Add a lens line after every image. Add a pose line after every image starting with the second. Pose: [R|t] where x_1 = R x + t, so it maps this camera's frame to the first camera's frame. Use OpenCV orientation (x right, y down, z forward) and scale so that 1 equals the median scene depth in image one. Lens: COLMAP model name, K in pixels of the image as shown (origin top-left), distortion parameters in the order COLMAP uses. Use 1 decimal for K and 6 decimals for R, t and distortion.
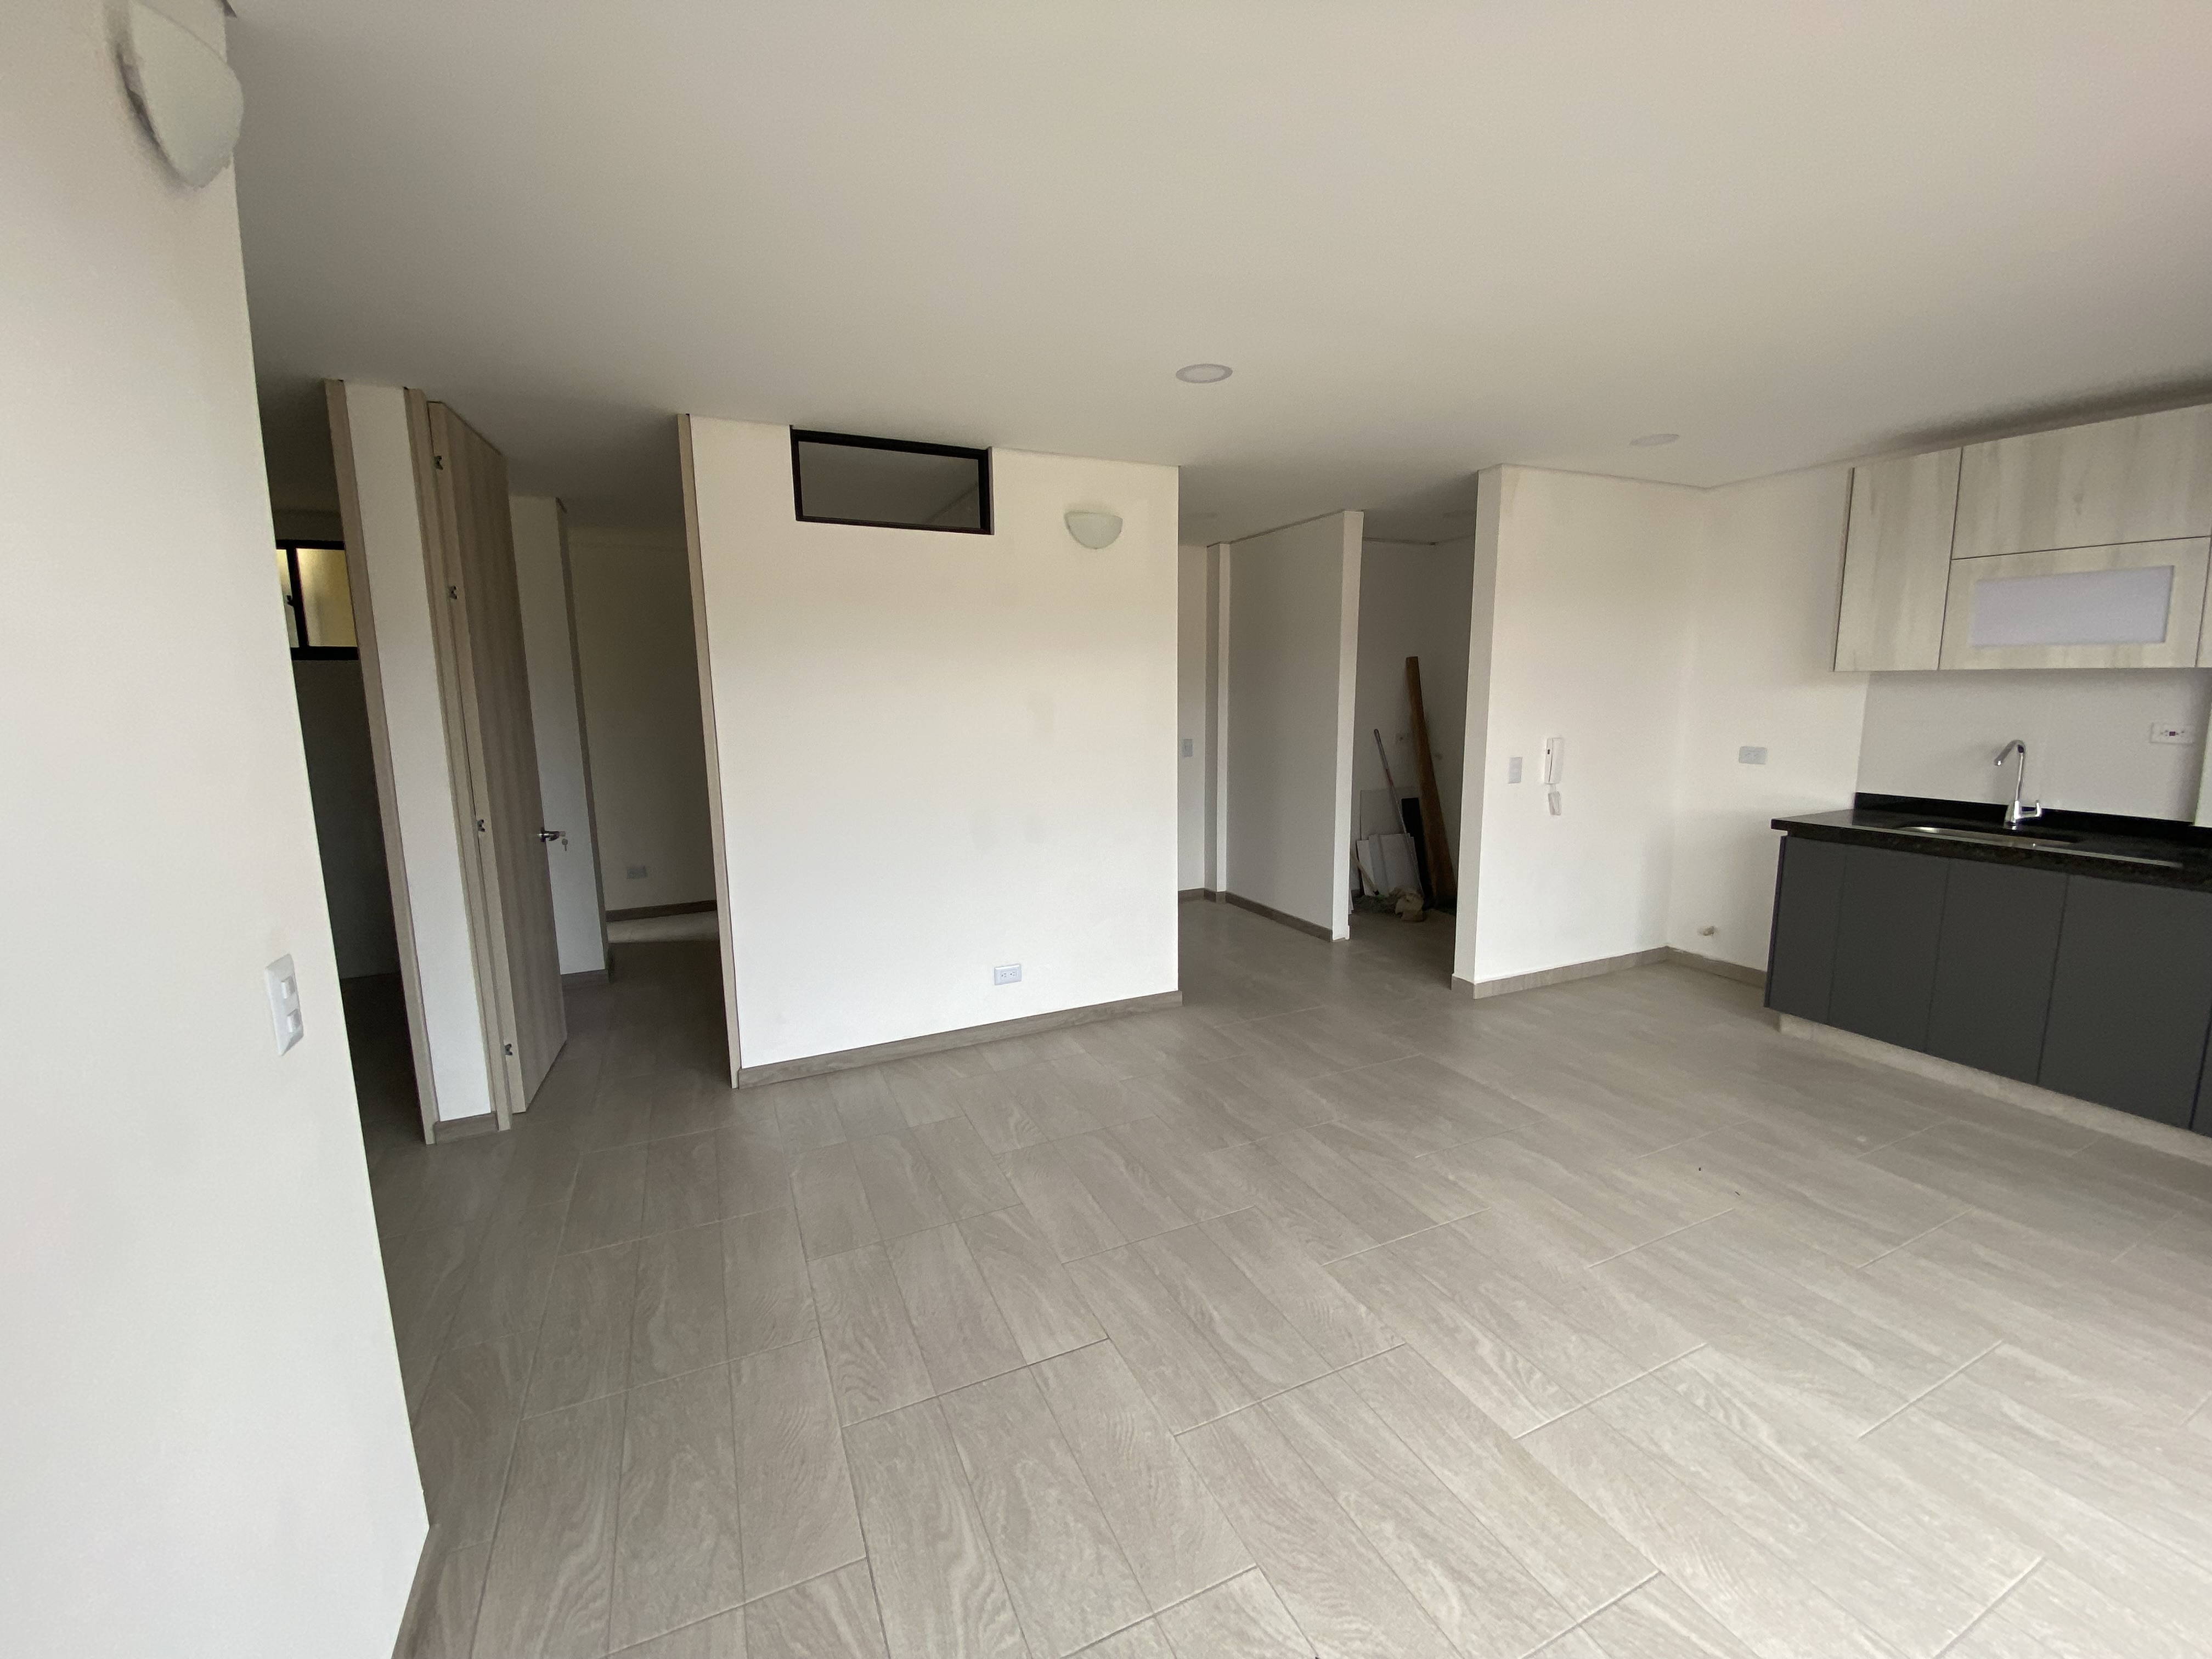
lens RADIAL K [[892.6, 0, 1096.6], [0, 892.6, 826.2], [0, 0, 1]] dist [0.017972, -0.020372]
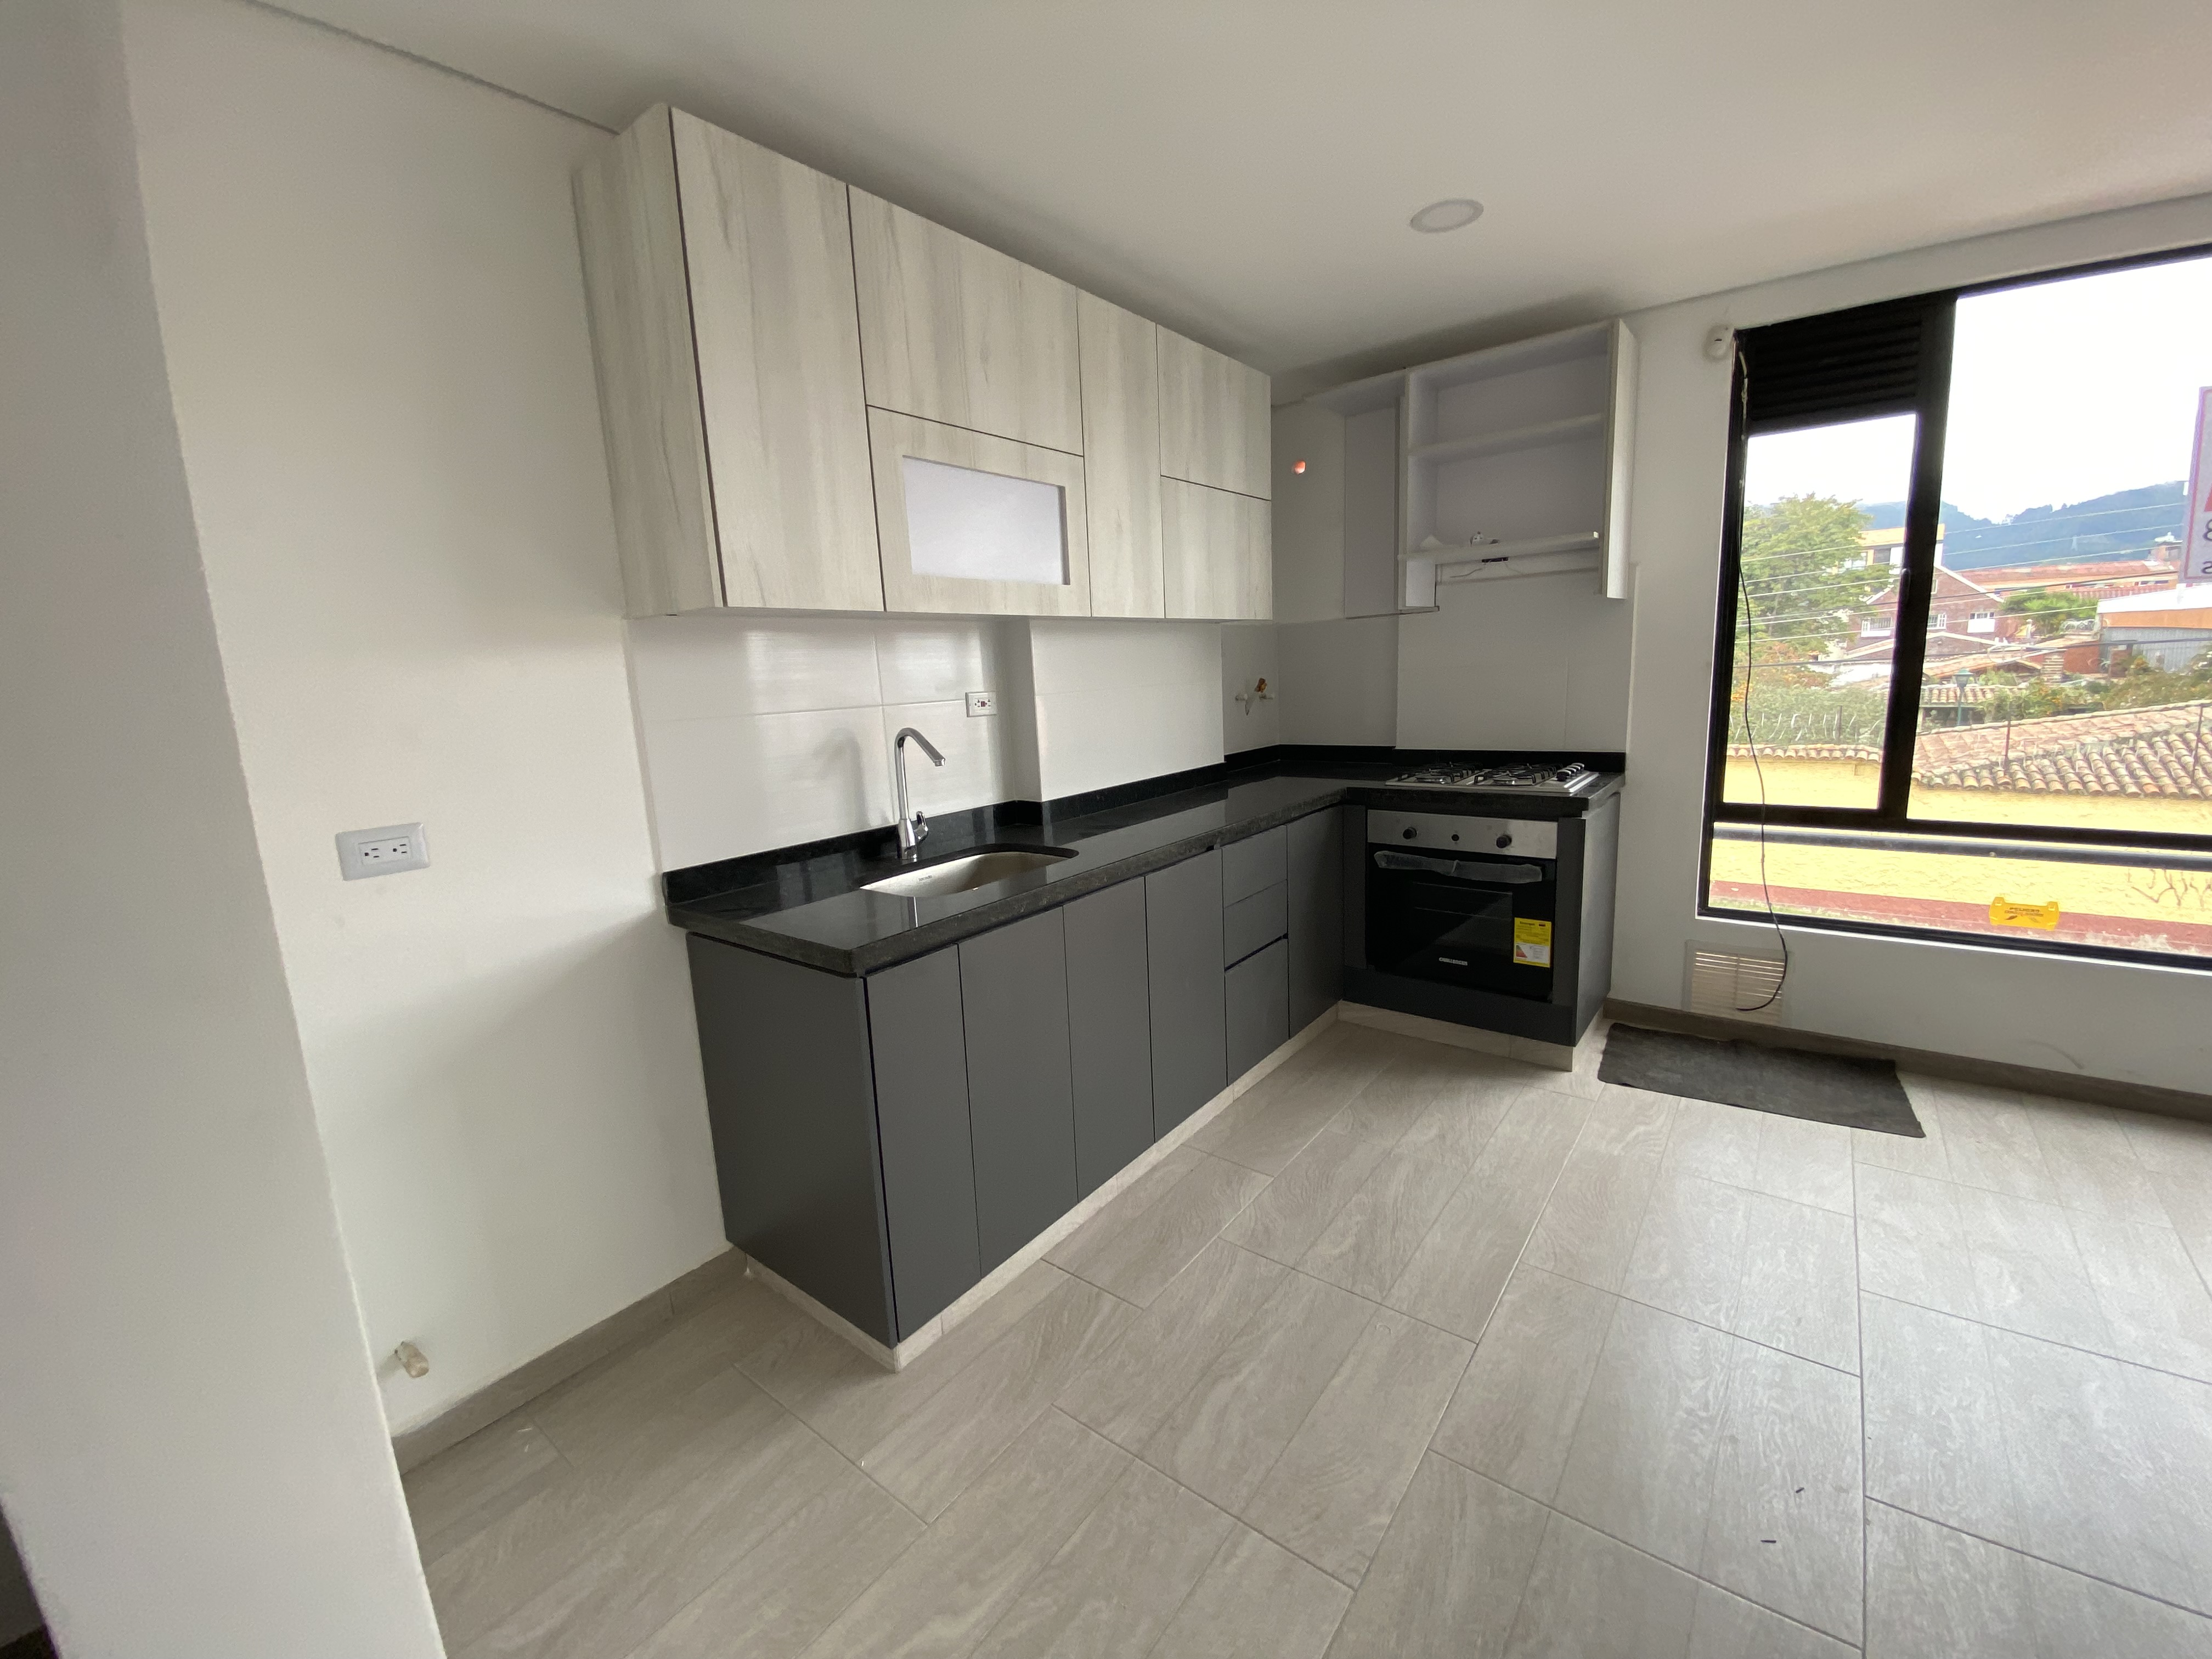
lens RADIAL K [[892.6, 0, 1096.6], [0, 892.6, 826.2], [0, 0, 1]] dist [0.017972, -0.020372]
pose [[-0.467345, -0.123863, 0.875355, 0.432116], [0.185218, 0.954445, 0.233941, -0.175019], [-0.864455, 0.271462, -0.423114, 1.329123]]
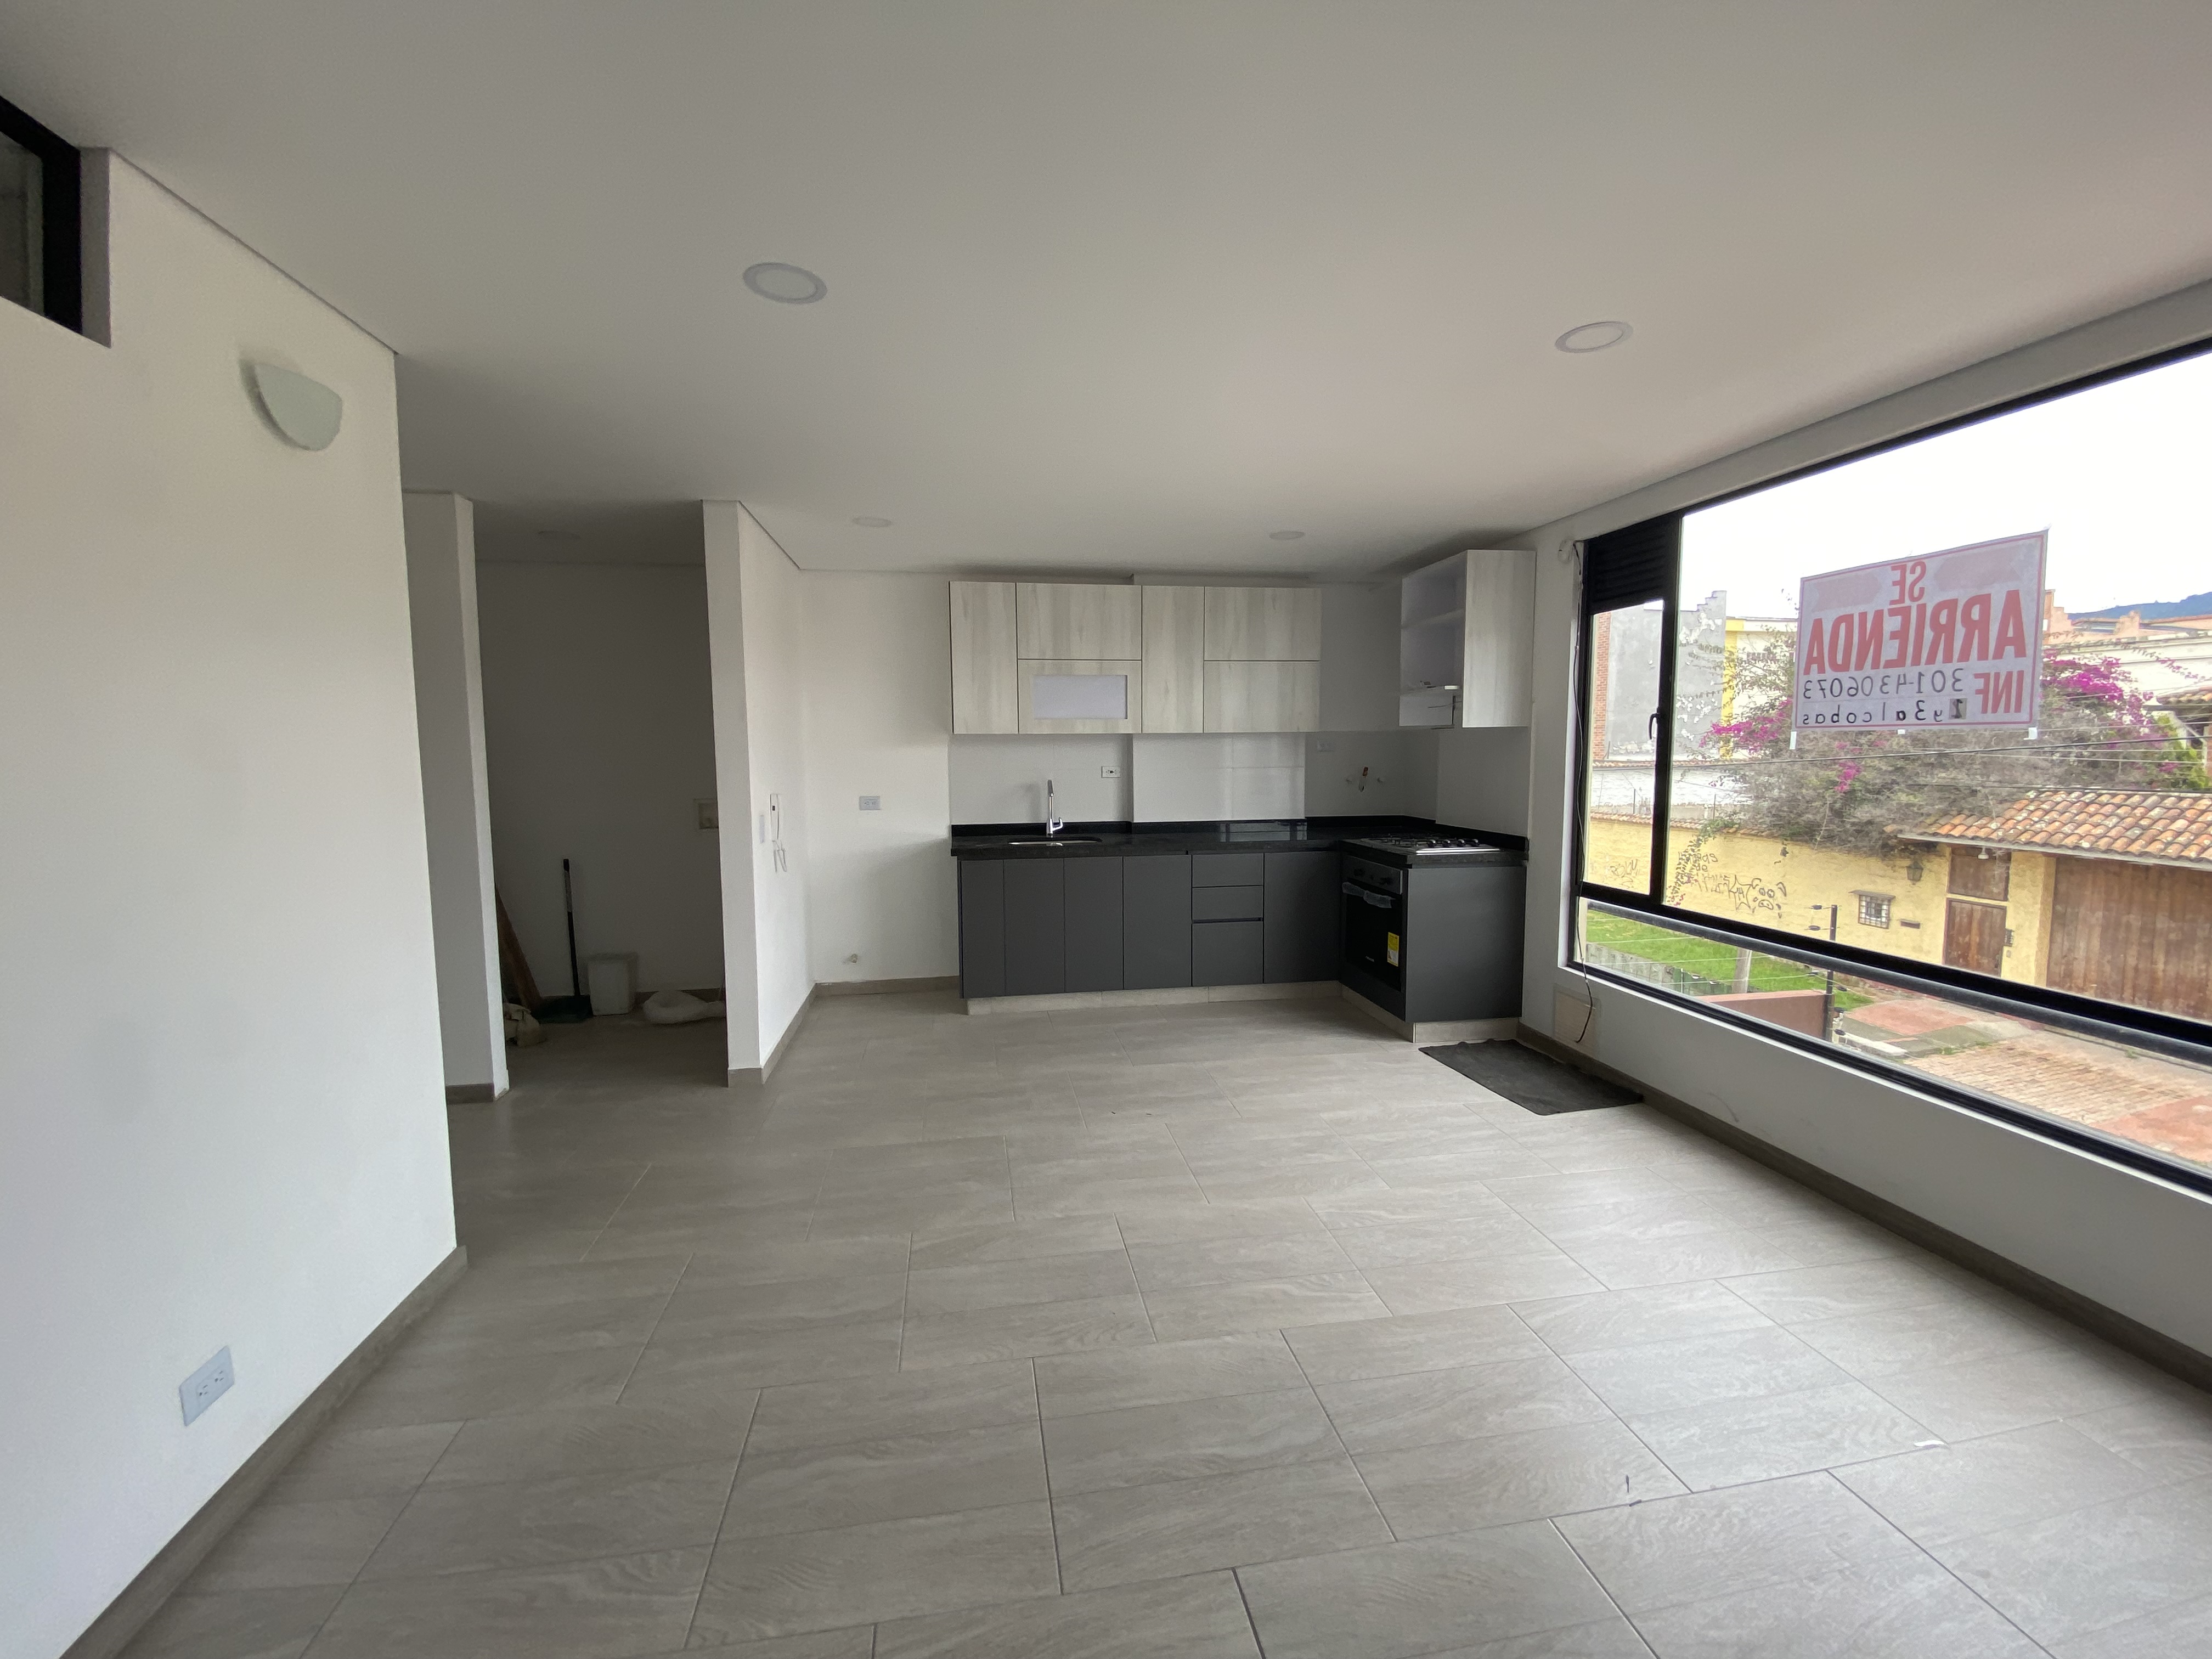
lens RADIAL K [[892.6, 0, 1096.6], [0, 892.6, 826.2], [0, 0, 1]] dist [0.017972, -0.020372]
pose [[0.263741, -0.074613, 0.961704, -0.494643], [0.150685, 0.987950, 0.035325, -0.067296], [-0.952751, 0.135598, 0.271806, 0.578725]]
